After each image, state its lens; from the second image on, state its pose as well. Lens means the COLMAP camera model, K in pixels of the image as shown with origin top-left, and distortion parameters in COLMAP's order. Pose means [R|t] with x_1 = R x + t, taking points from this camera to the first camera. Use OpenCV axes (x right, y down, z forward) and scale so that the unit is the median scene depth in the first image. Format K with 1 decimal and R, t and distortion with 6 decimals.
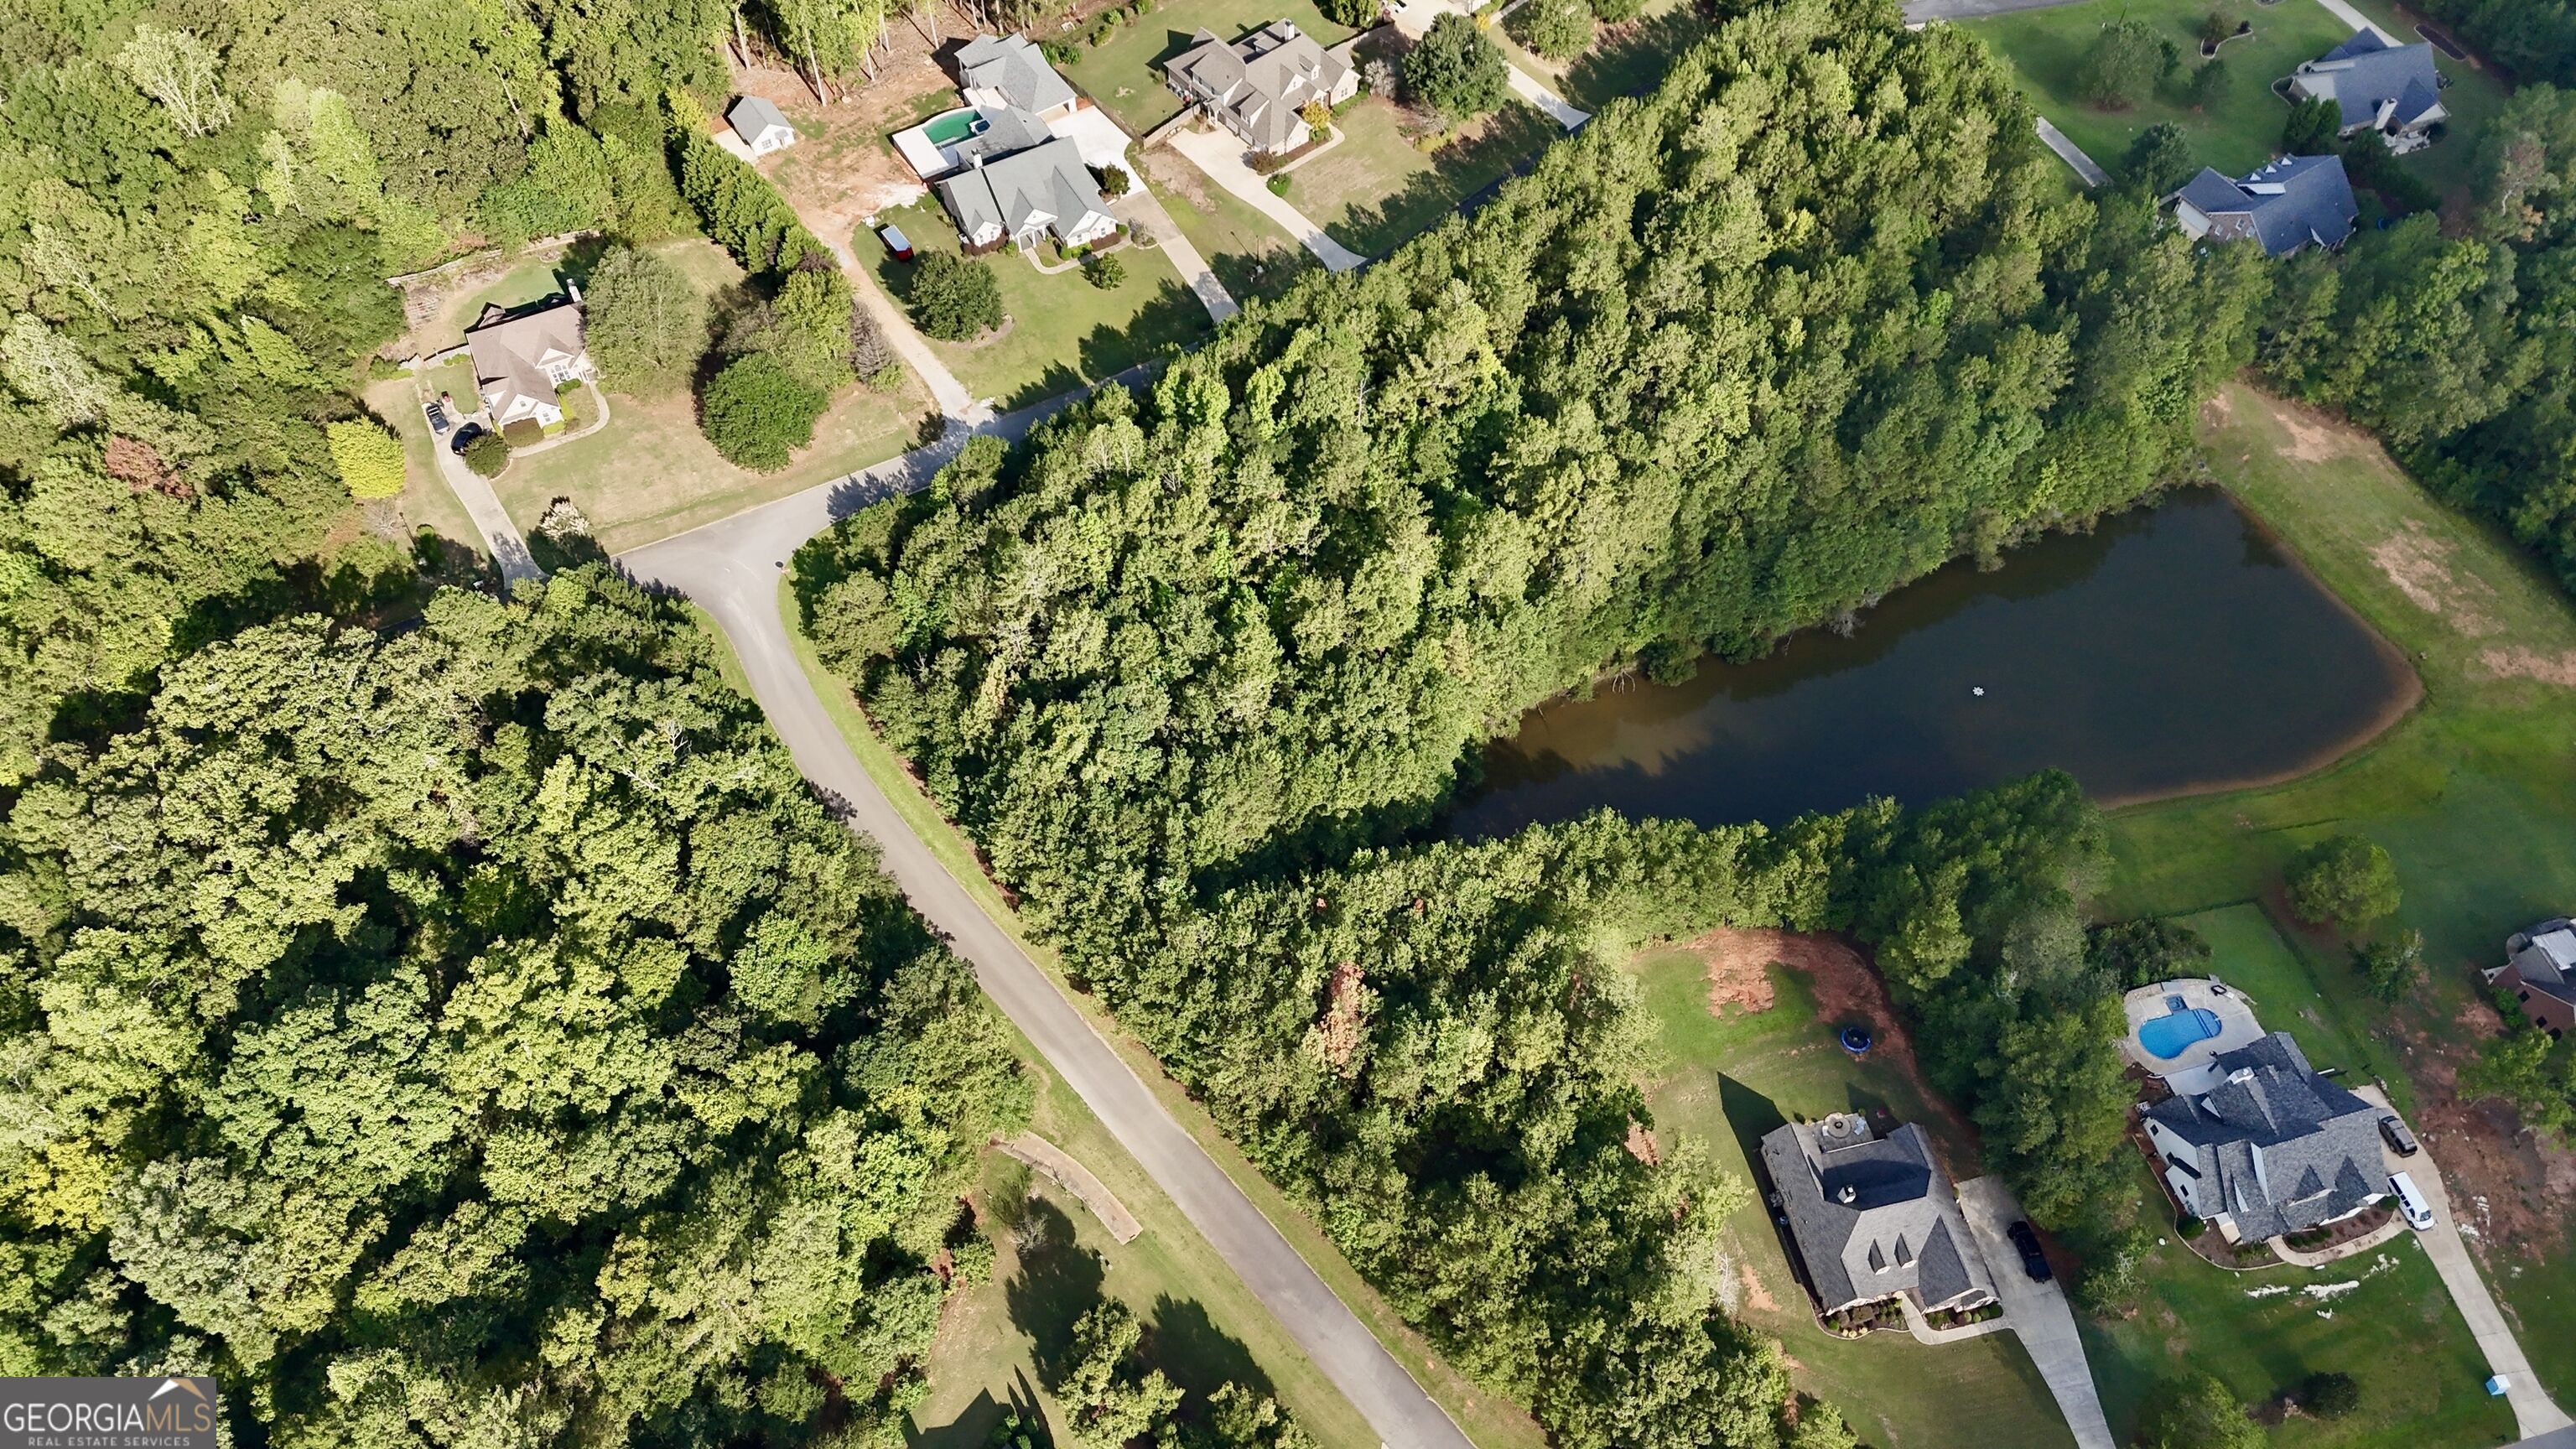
lens RADIAL K [[1924.2, 0, 1288.0], [0, 1924.2, 724.5], [0, 0, 1]] dist [0.046056, -0.052239]
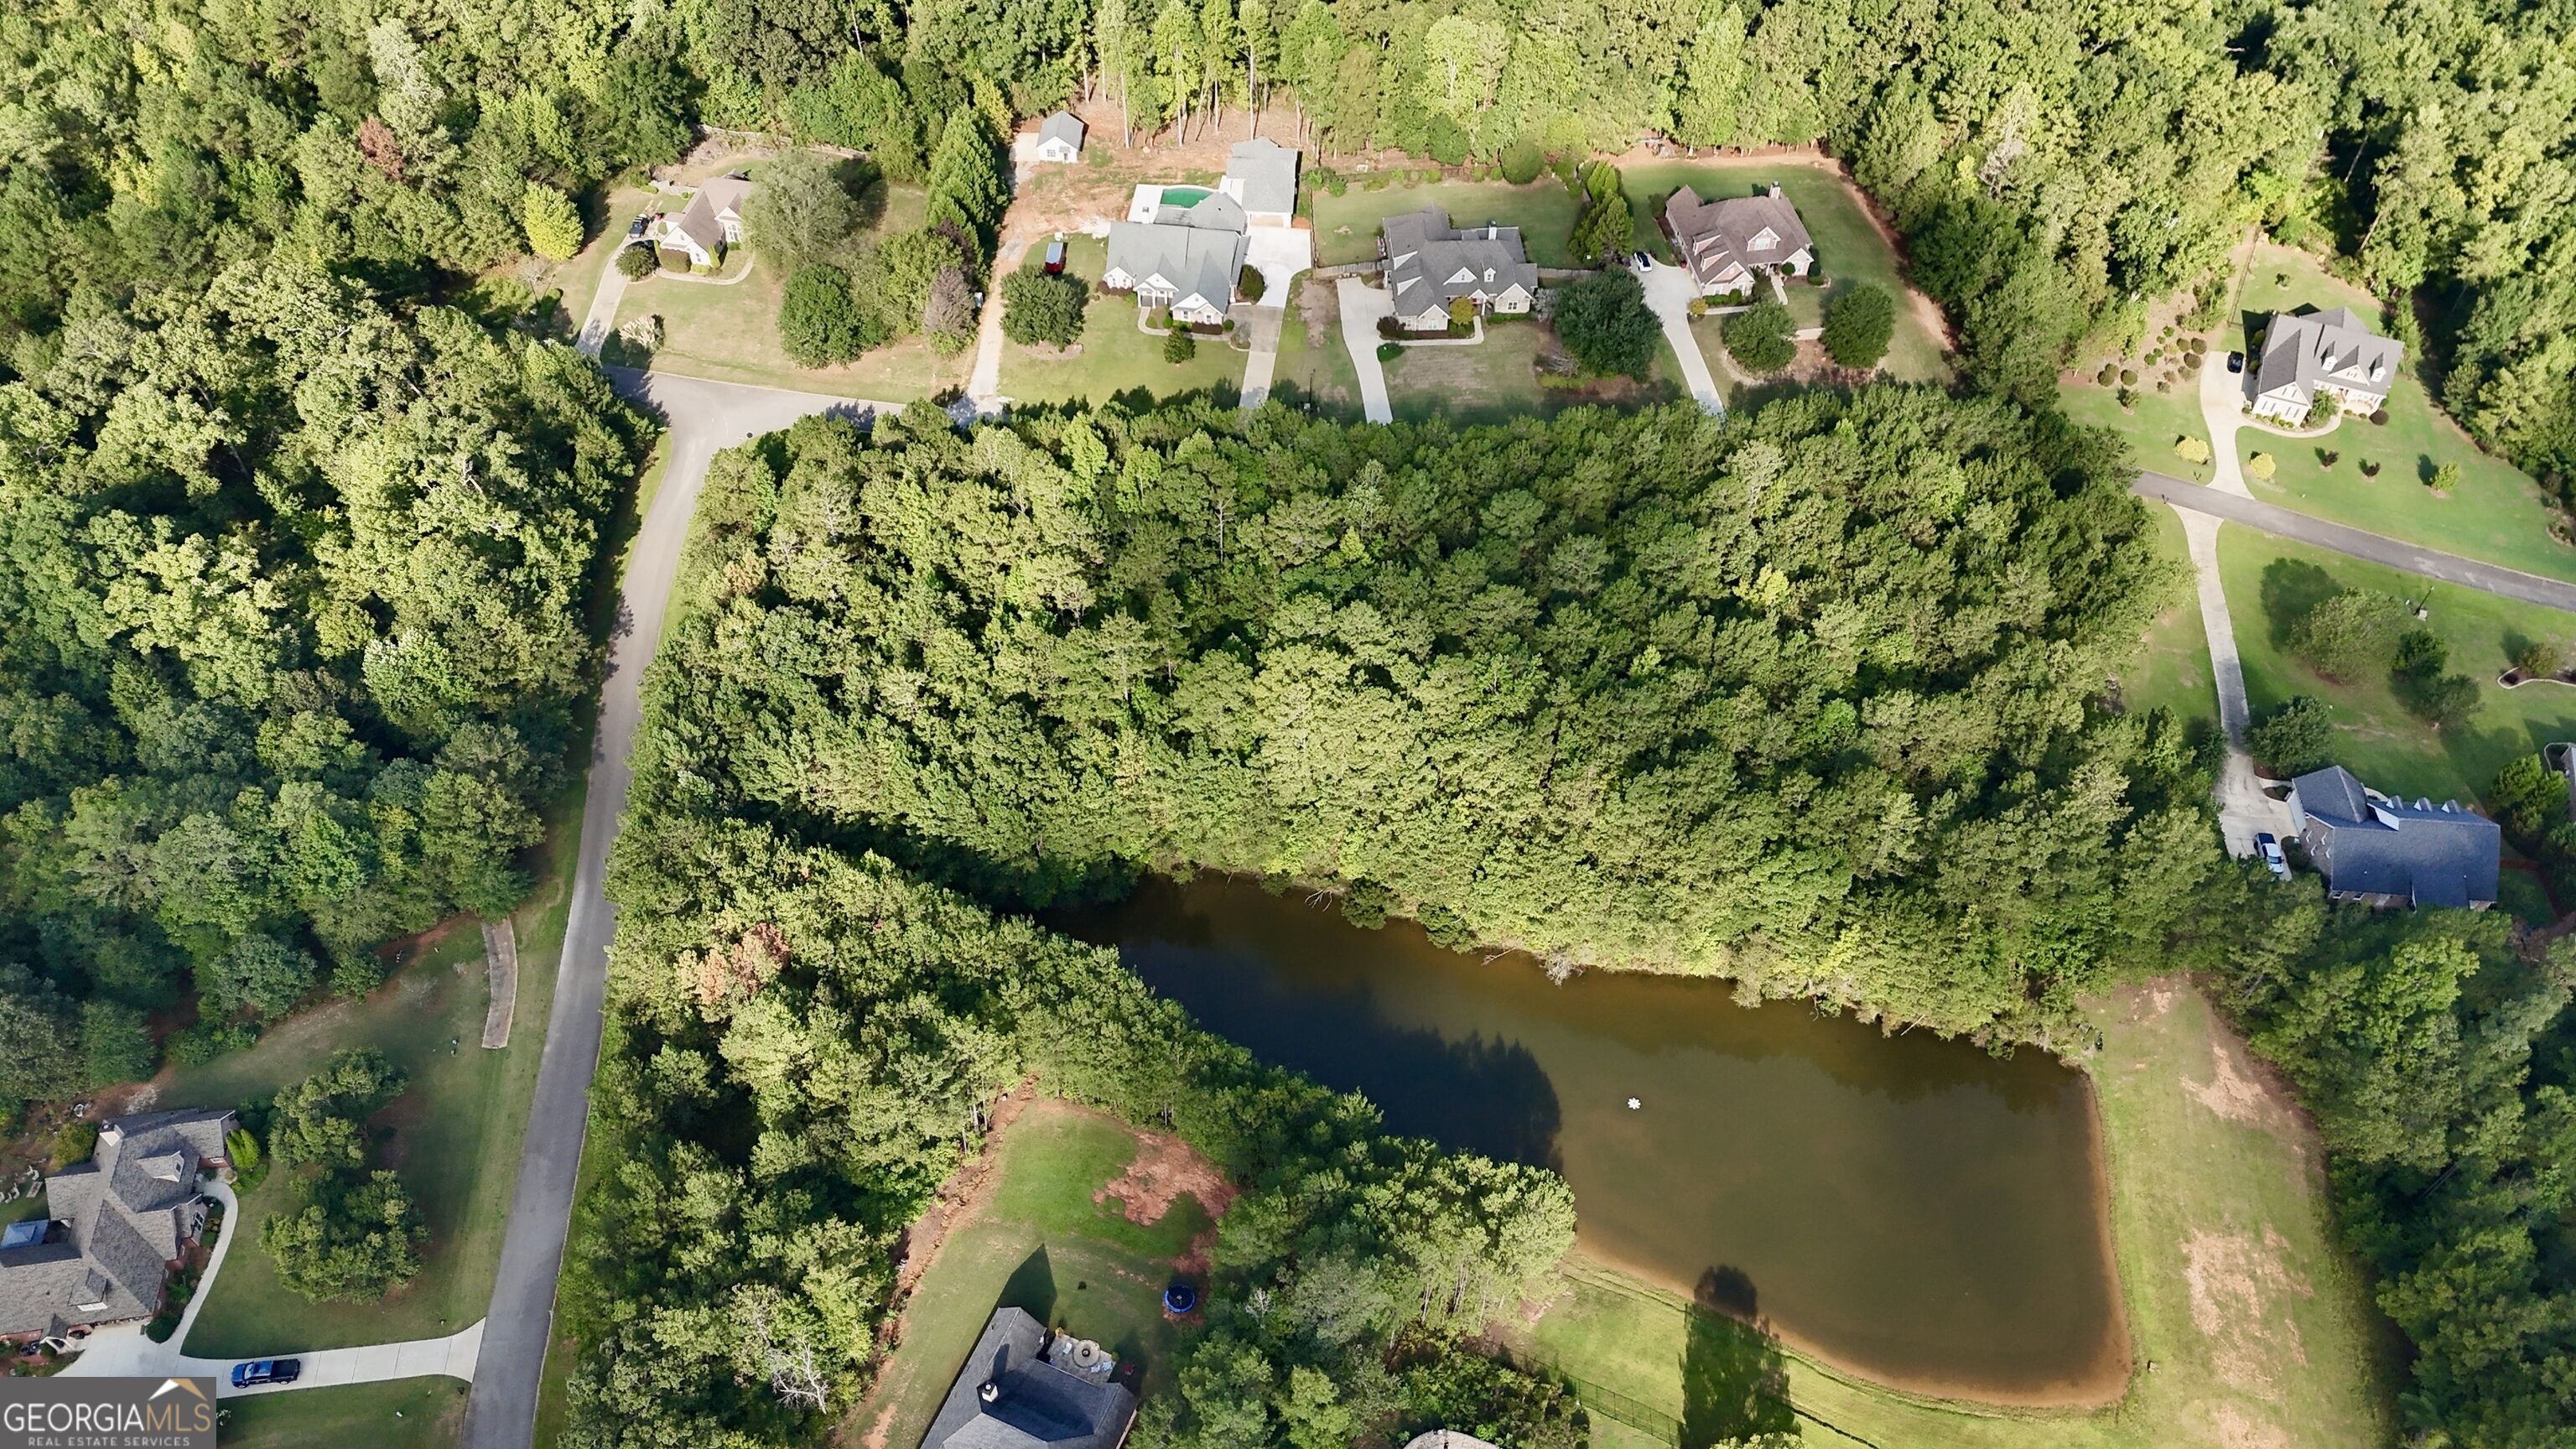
lens RADIAL K [[1924.2, 0, 1288.0], [0, 1924.2, 724.5], [0, 0, 1]] dist [0.046056, -0.052239]
pose [[0.799893, 0.454747, -0.391634, 0.483136], [-0.501017, 0.865237, -0.018628, -0.069716], [0.330385, 0.211115, 0.919933, 0.094986]]
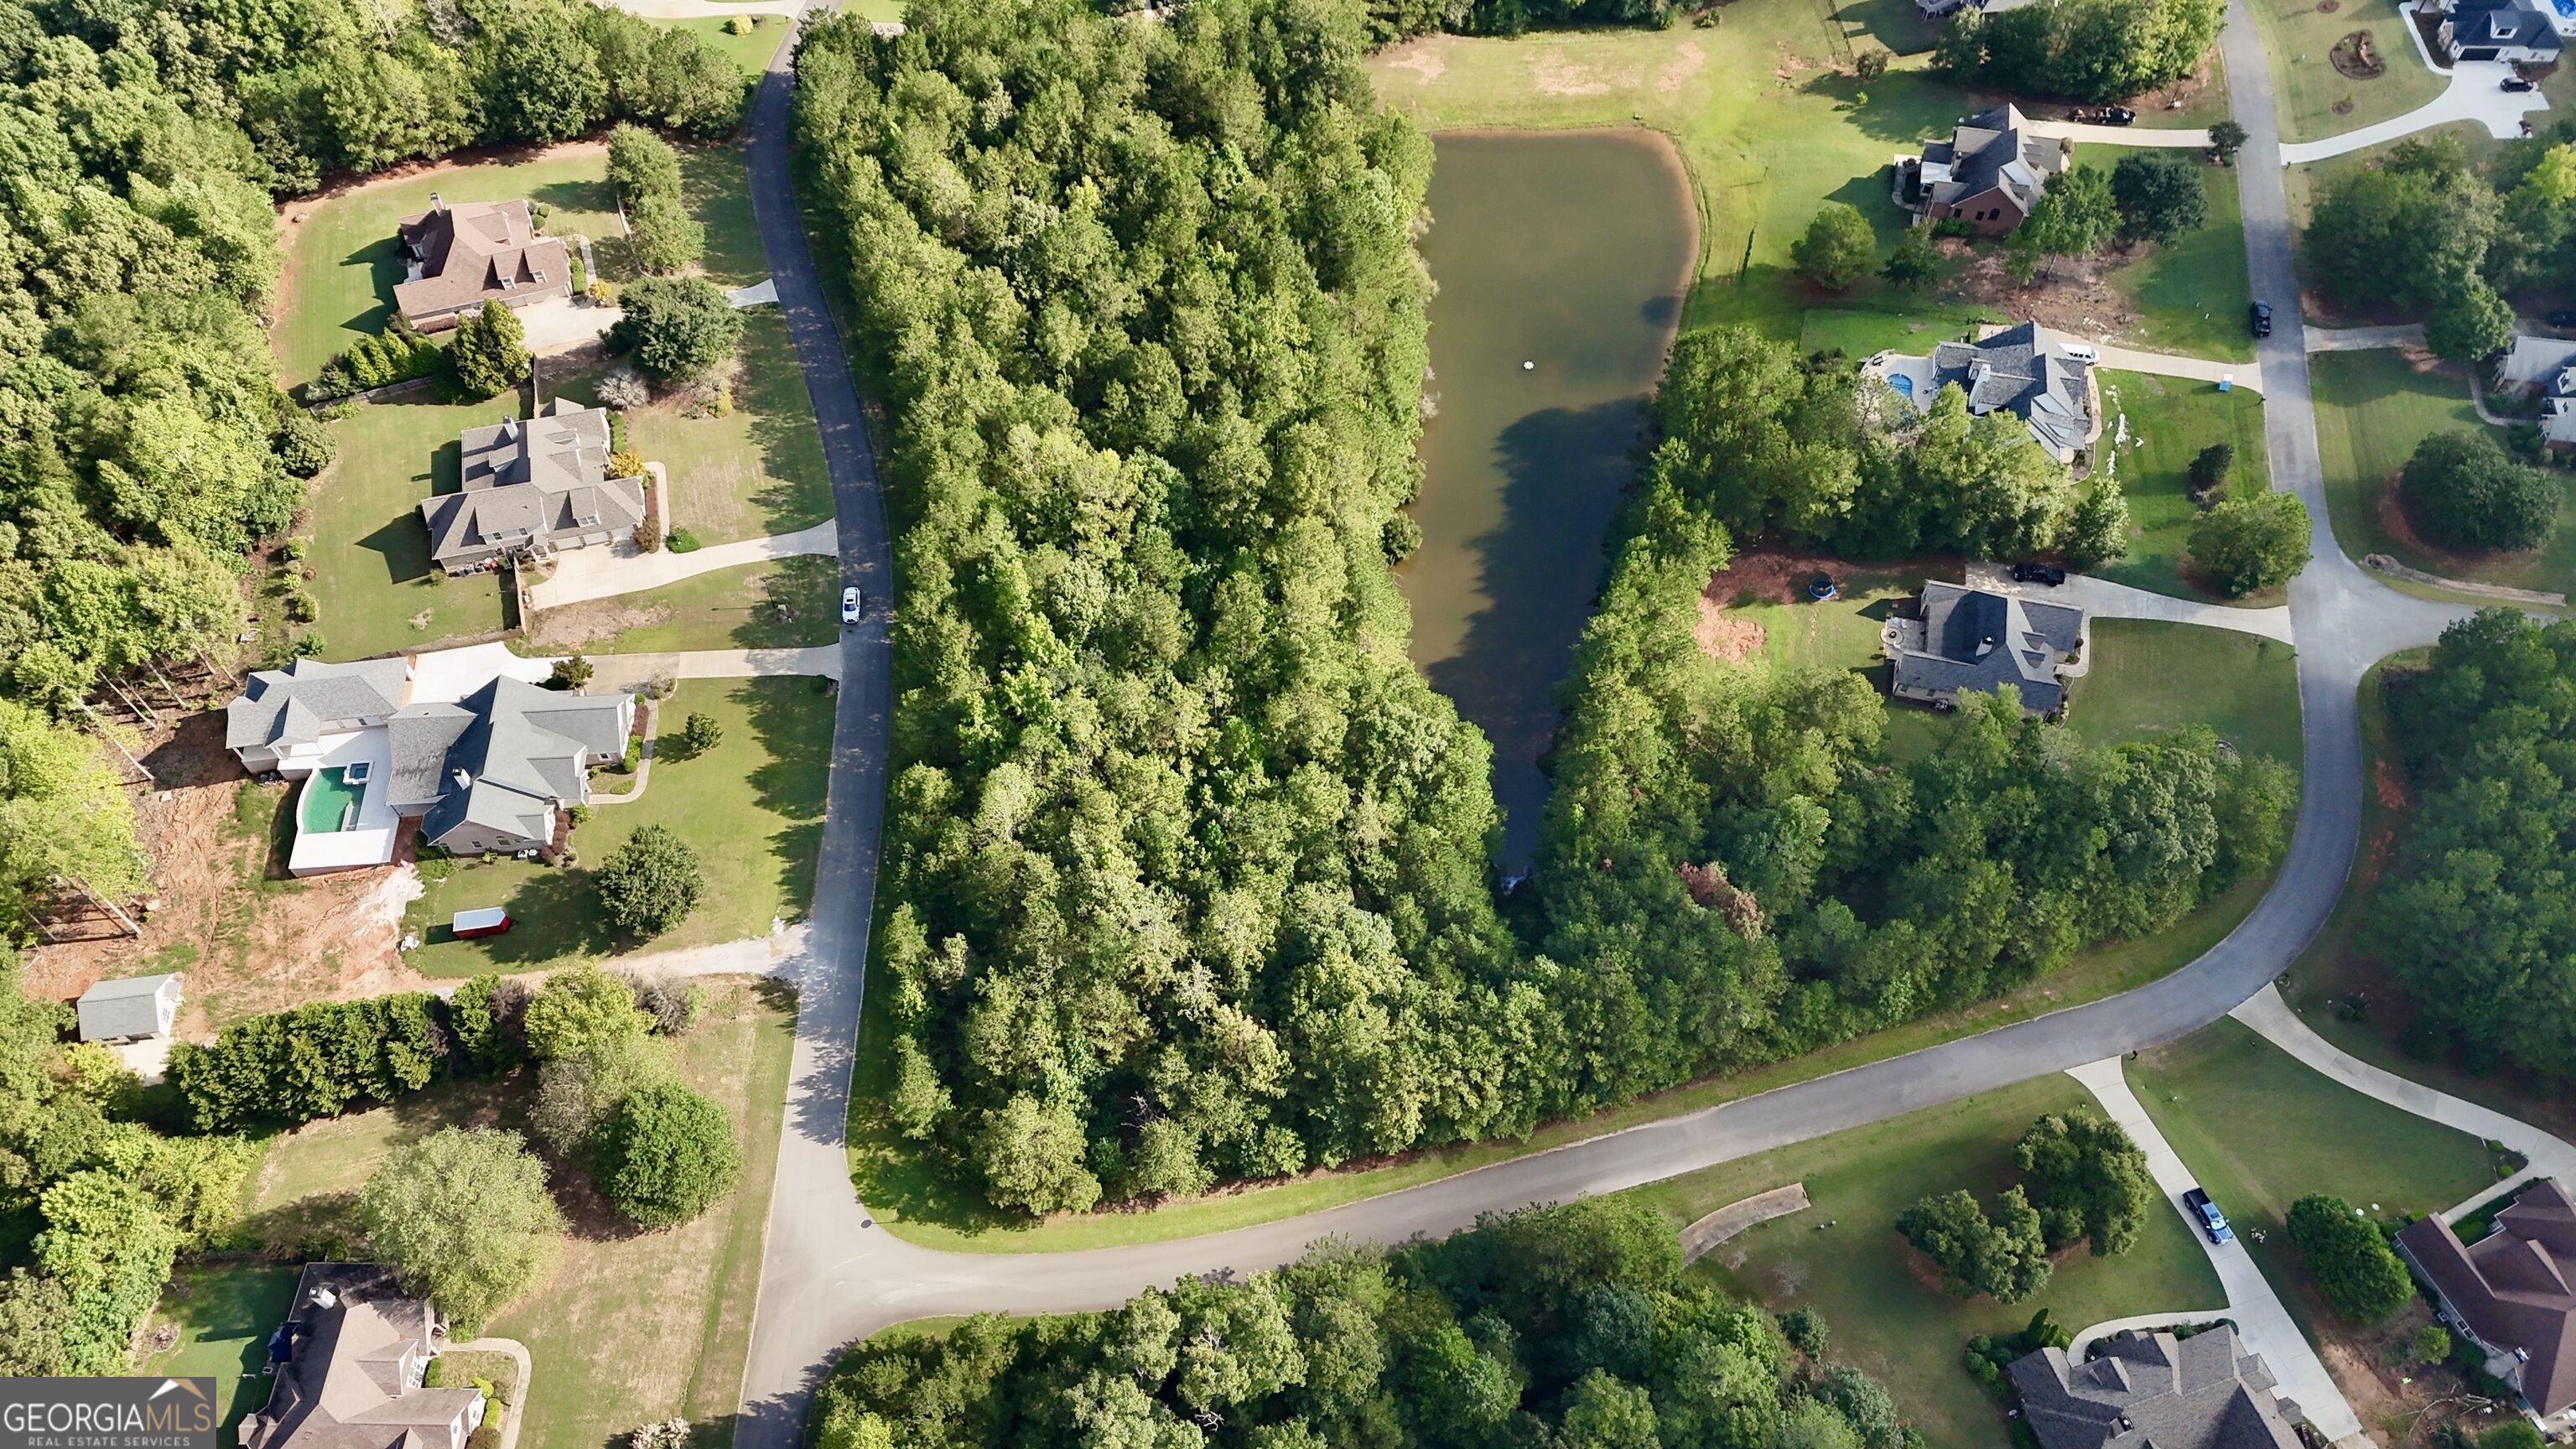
lens RADIAL K [[1924.2, 0, 1288.0], [0, 1924.2, 724.5], [0, 0, 1]] dist [0.046056, -0.052239]
pose [[0.441631, -0.742431, 0.503744, -0.416789], [0.743159, 0.617277, 0.258233, -0.274739], [-0.502669, 0.260318, 0.824353, 0.189713]]
